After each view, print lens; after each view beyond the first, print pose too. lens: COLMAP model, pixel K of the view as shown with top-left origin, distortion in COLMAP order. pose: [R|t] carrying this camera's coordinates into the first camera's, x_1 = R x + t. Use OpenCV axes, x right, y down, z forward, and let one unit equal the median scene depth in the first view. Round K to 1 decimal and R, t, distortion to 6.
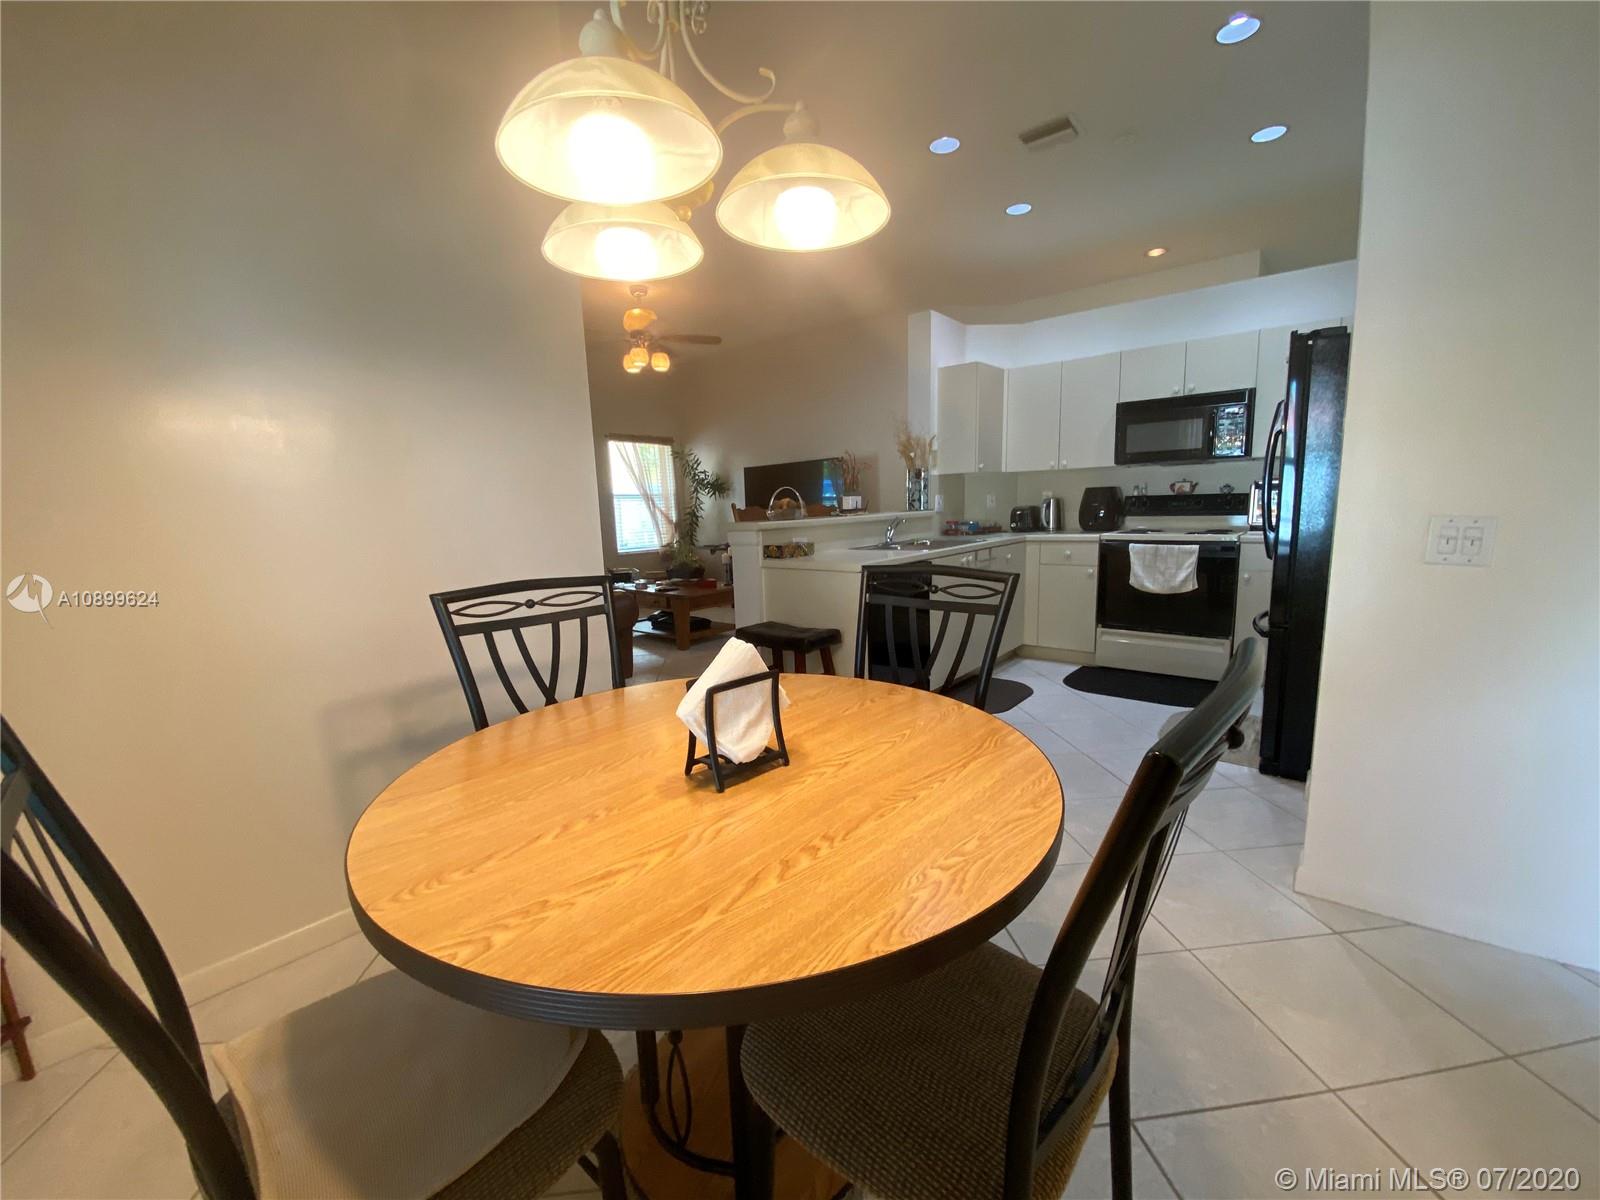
lens RADIAL K [[649.9, 0, 798.8], [0, 649.9, 627.0], [0, 0, 1]] dist [0.000491, 0.000019]
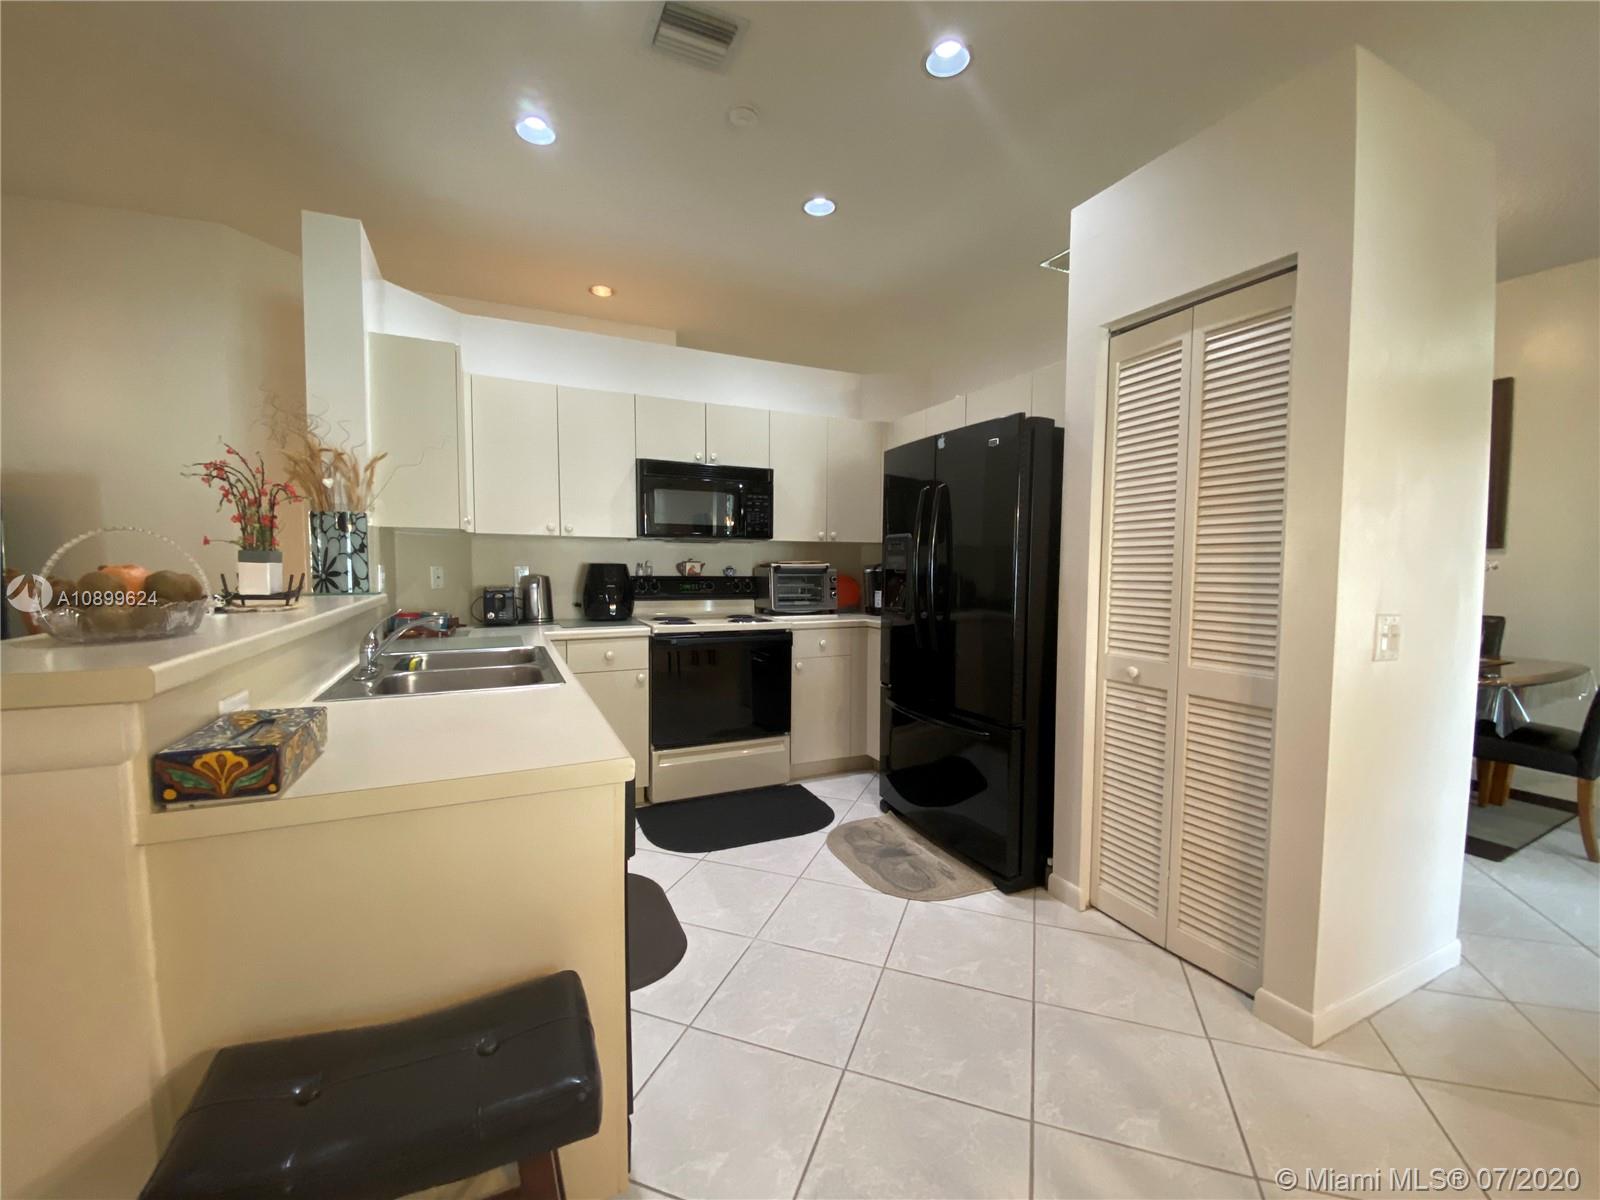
lens RADIAL K [[654.7, 0, 831.5], [0, 654.7, 606.1], [0, 0, 1]] dist [0.002231, 0.000092]
pose [[0.435530, -0.016936, 0.900015, -0.114638], [0.147368, 0.987675, -0.052728, -0.092612], [-0.888029, 0.155598, 0.432658, 0.473649]]
